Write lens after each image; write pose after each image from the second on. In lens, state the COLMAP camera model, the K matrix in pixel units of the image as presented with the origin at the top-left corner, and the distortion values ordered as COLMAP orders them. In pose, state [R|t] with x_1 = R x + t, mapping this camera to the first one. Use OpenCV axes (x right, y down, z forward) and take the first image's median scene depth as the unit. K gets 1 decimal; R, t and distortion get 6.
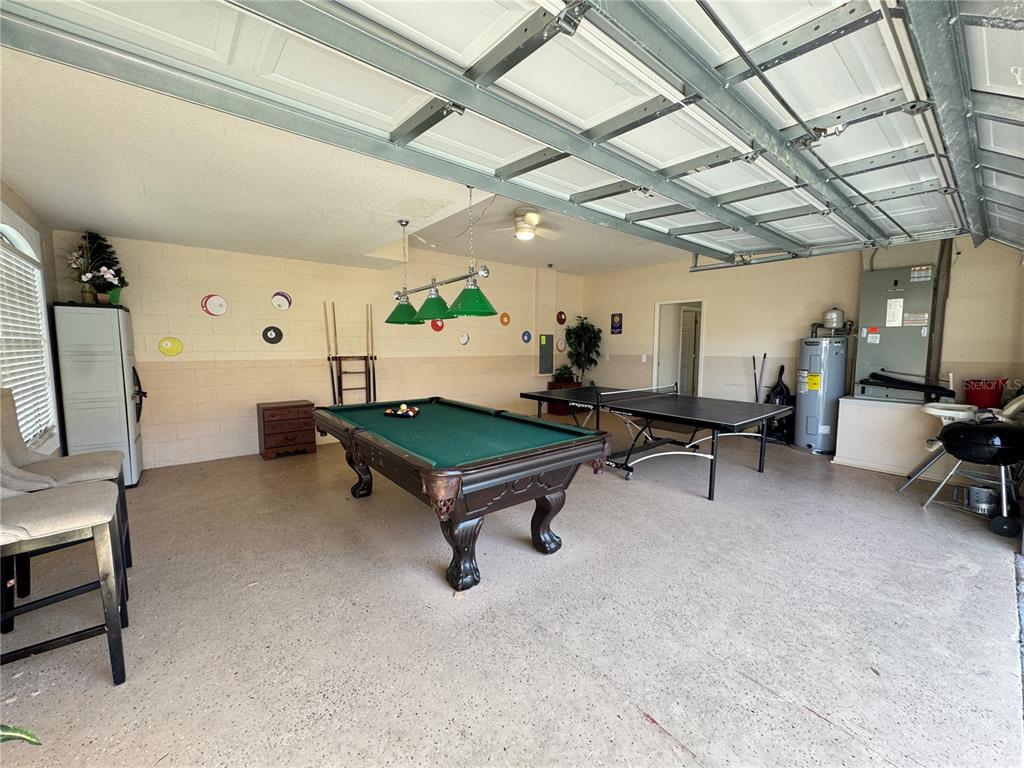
lens RADIAL K [[409.5, 0, 512.0], [0, 409.5, 384.0], [0, 0, 1]] dist [0.000411, -0.000041]
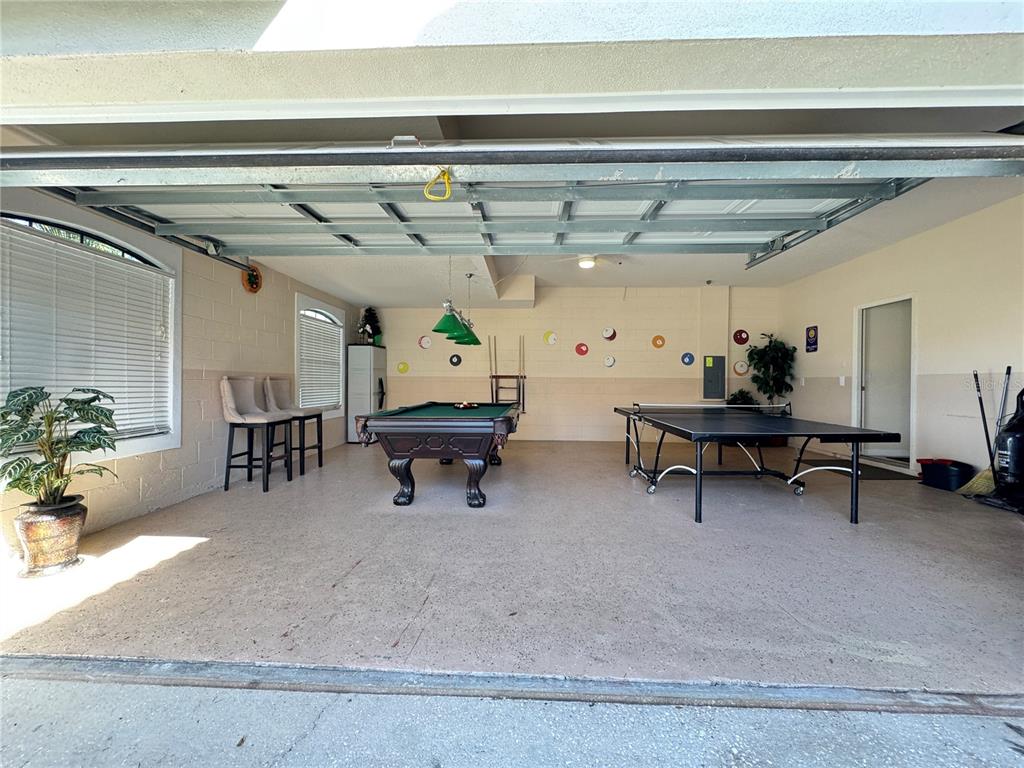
lens RADIAL K [[409.5, 0, 512.0], [0, 409.5, 384.0], [0, 0, 1]] dist [0.000411, -0.000041]
pose [[0.742826, 0.004552, -0.669469, 0.495734], [-0.067312, 0.995418, -0.067919, 0.047488], [0.666092, 0.095516, 0.739728, 0.035045]]
